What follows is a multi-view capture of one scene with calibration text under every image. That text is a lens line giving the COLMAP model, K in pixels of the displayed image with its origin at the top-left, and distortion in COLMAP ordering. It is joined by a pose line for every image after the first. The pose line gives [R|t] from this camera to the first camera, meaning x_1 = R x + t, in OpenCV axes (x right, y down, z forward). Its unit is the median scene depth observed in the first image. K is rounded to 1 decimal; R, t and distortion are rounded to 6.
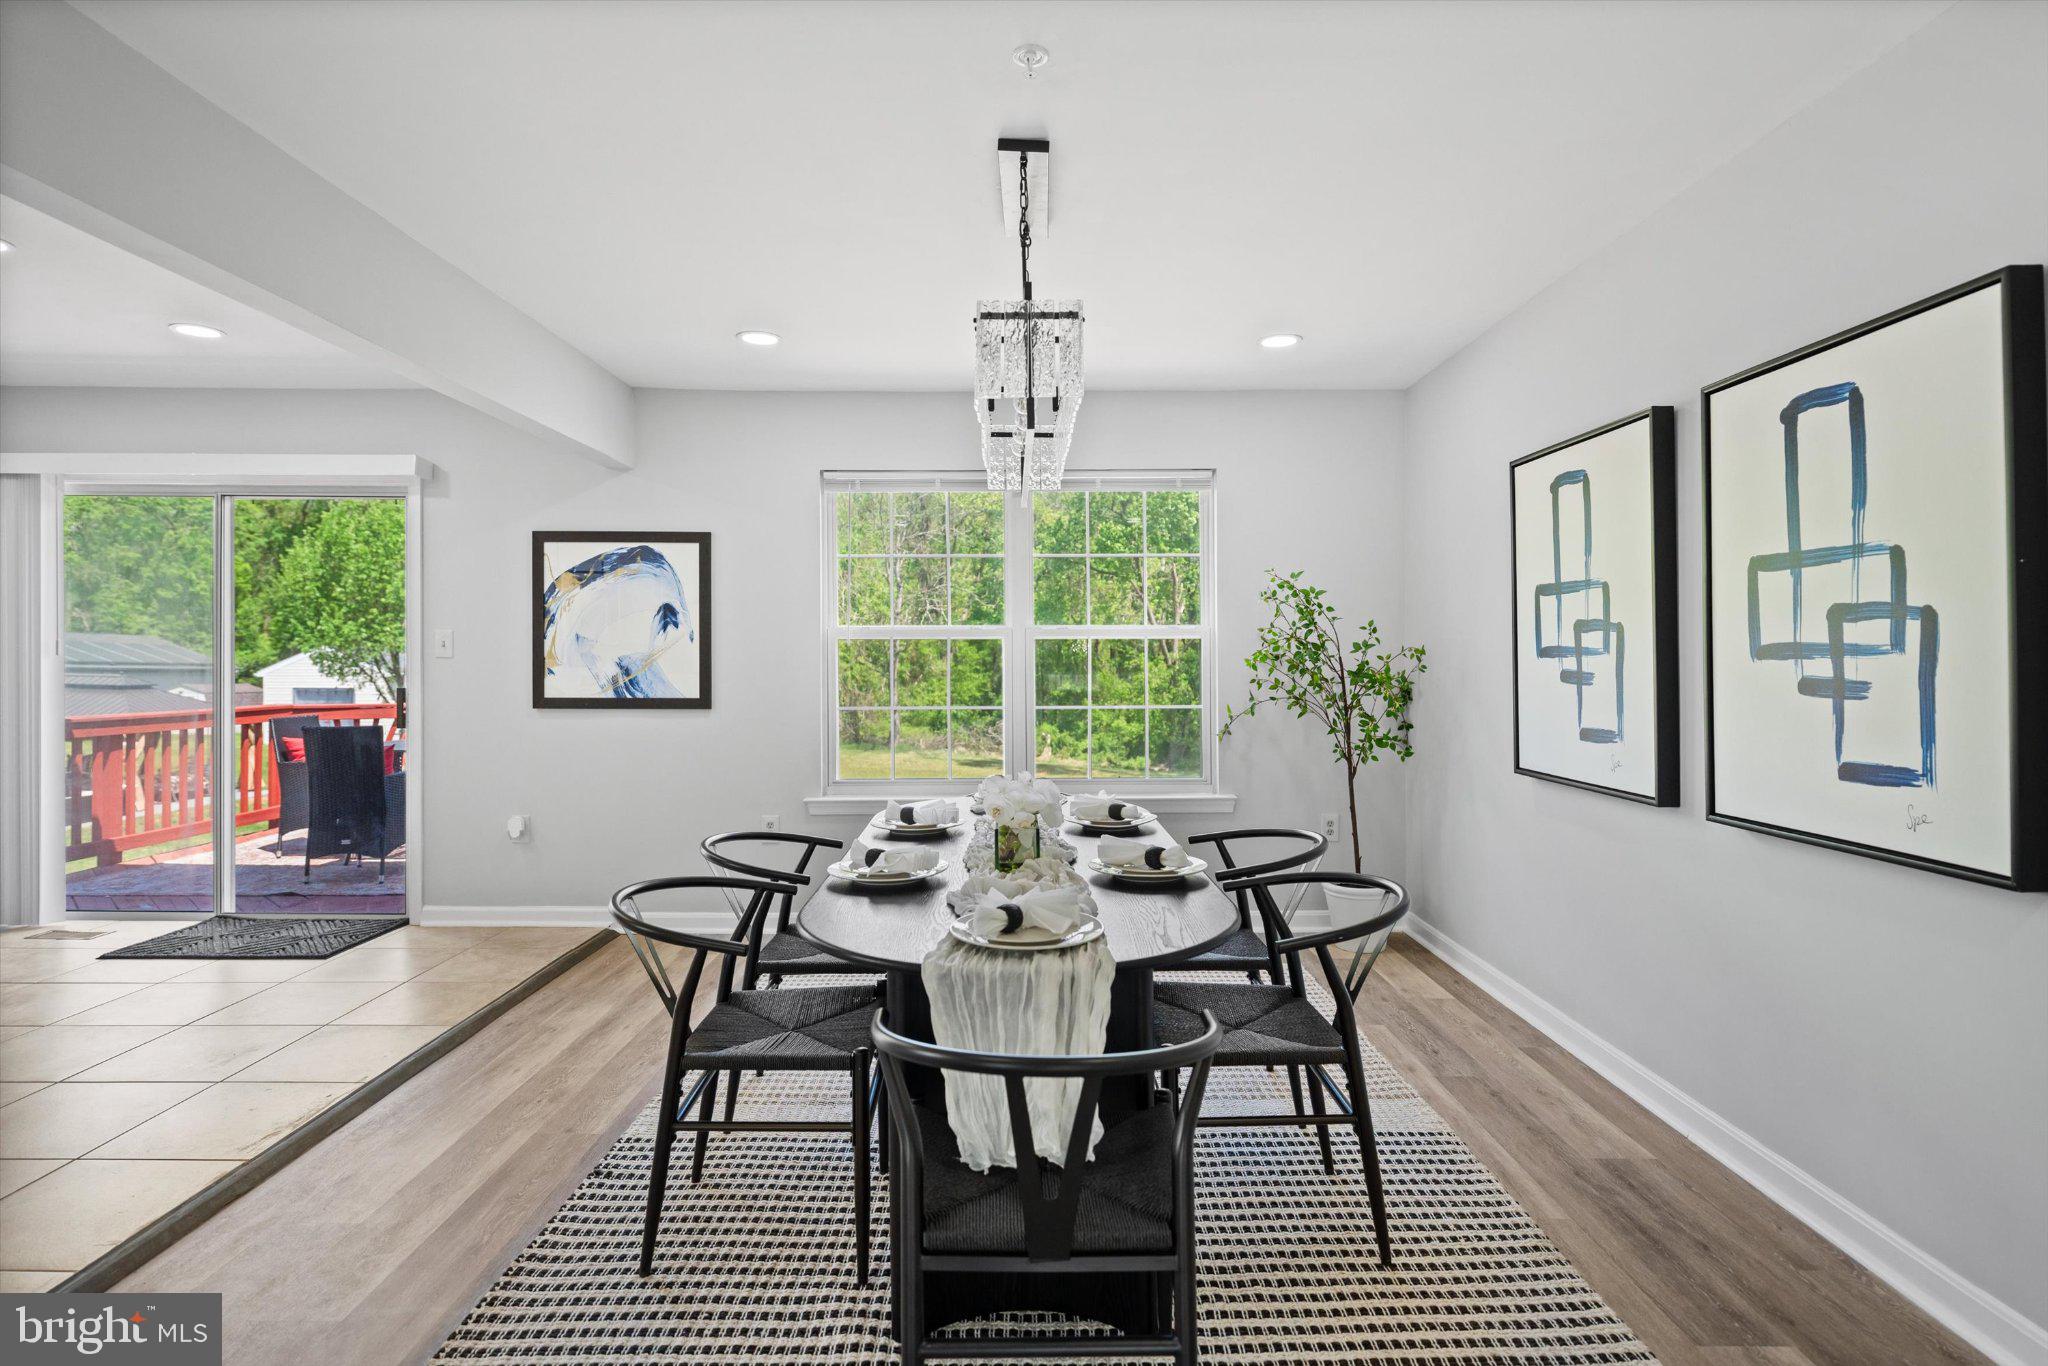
lens RADIAL K [[1050.5, 0, 1024.0], [0, 1050.5, 683.0], [0, 0, 1]] dist [0.000543, 0.000418]
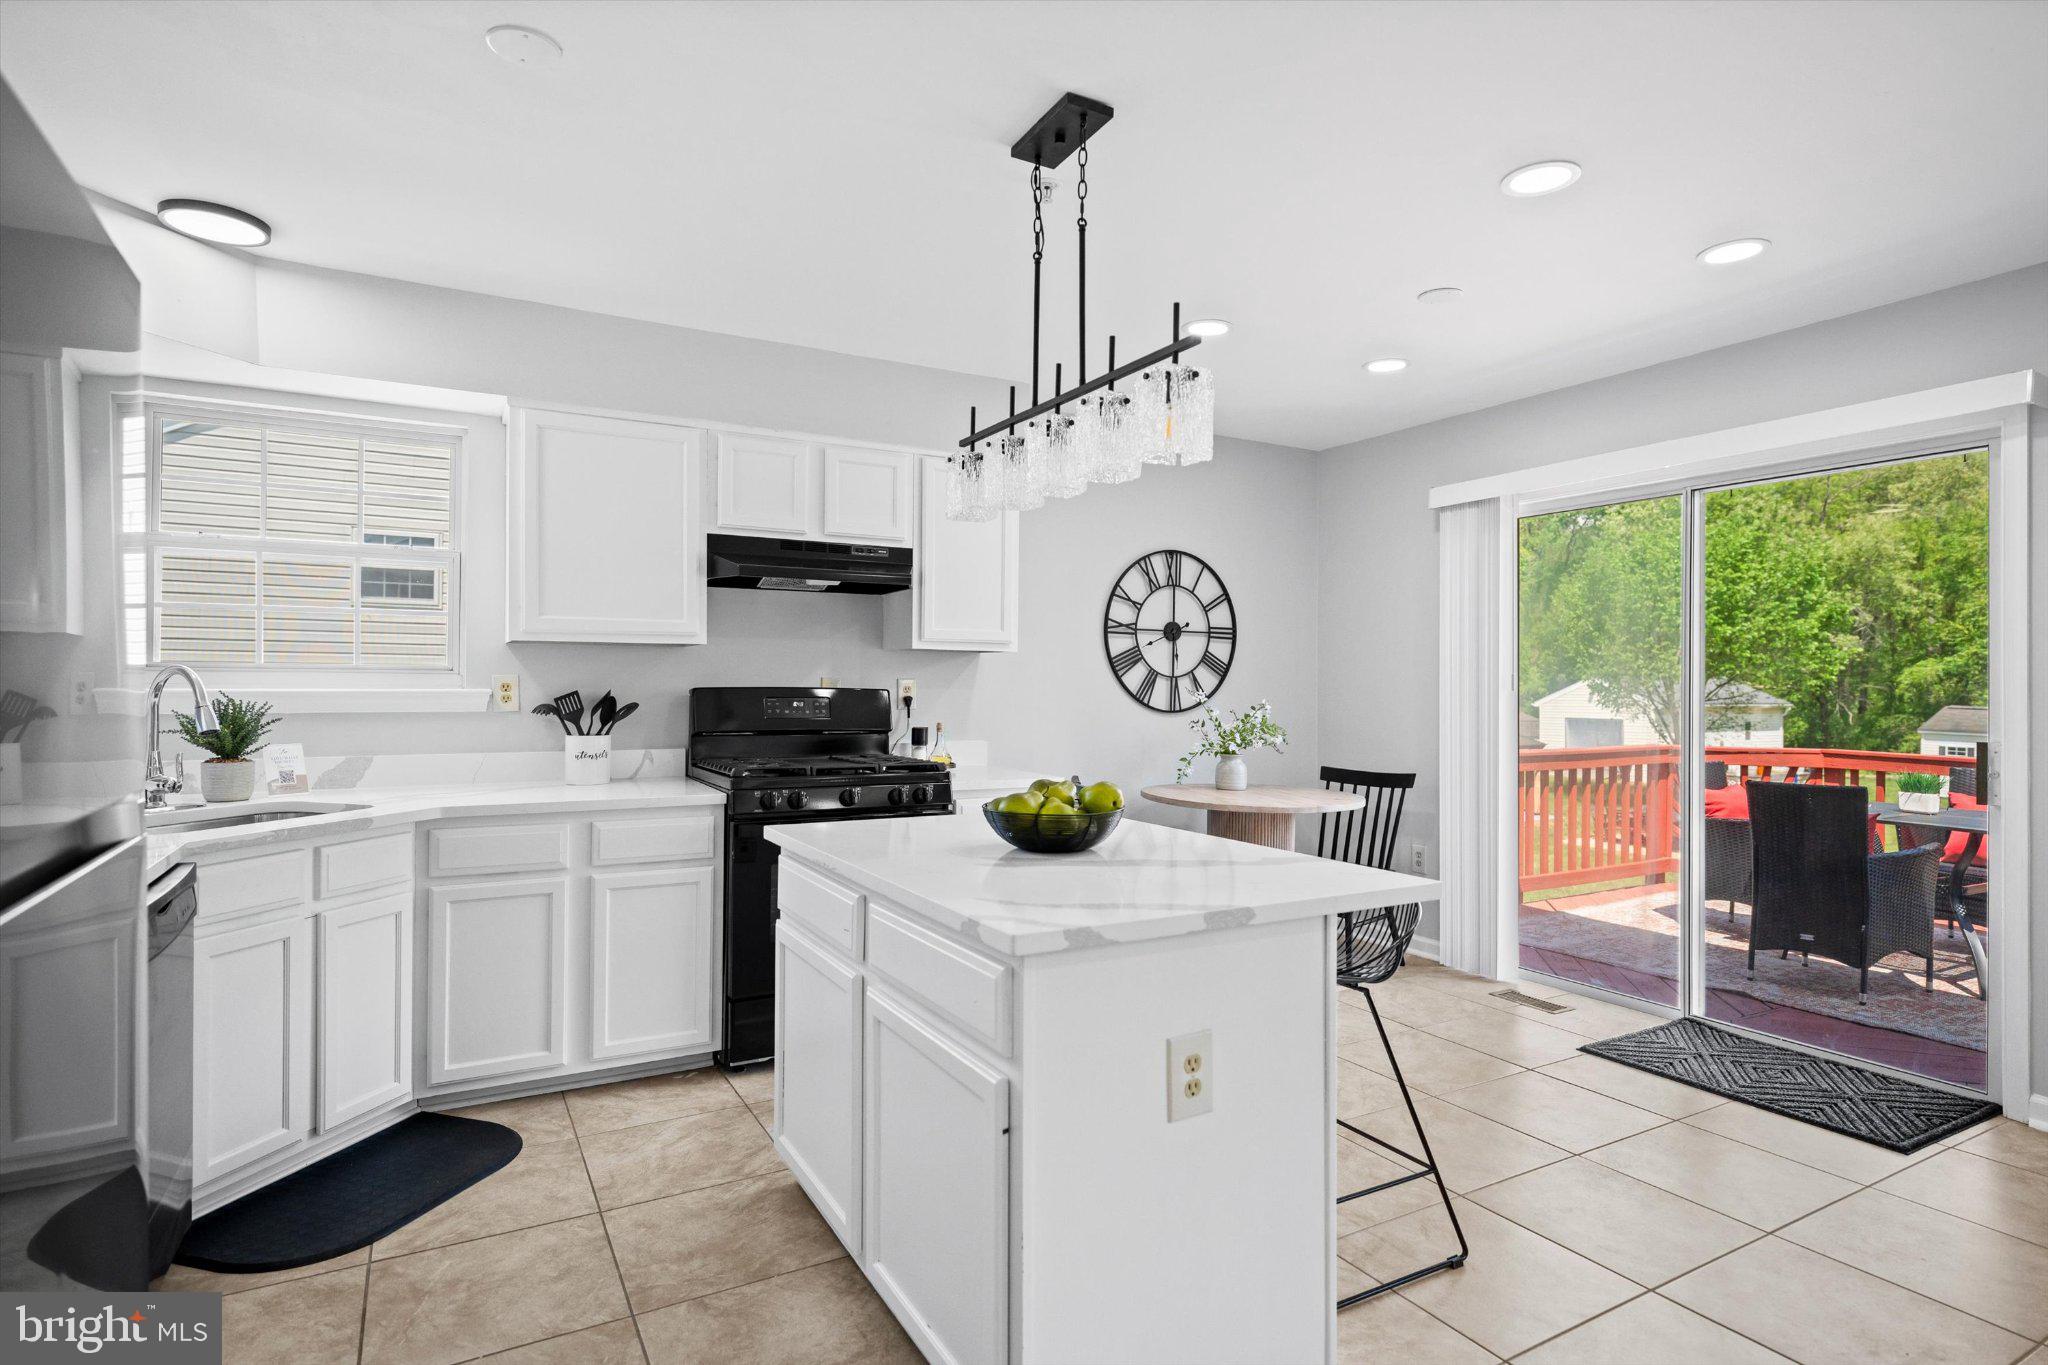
lens RADIAL K [[1050.5, 0, 1024.0], [0, 1050.5, 682.5], [0, 0, 1]] dist [0.000543, 0.000418]
pose [[0.484816, -0.003001, -0.874611, -0.239008], [-0.023022, 0.999604, -0.016192, -0.005114], [0.874313, 0.027985, 0.484555, 0.131109]]
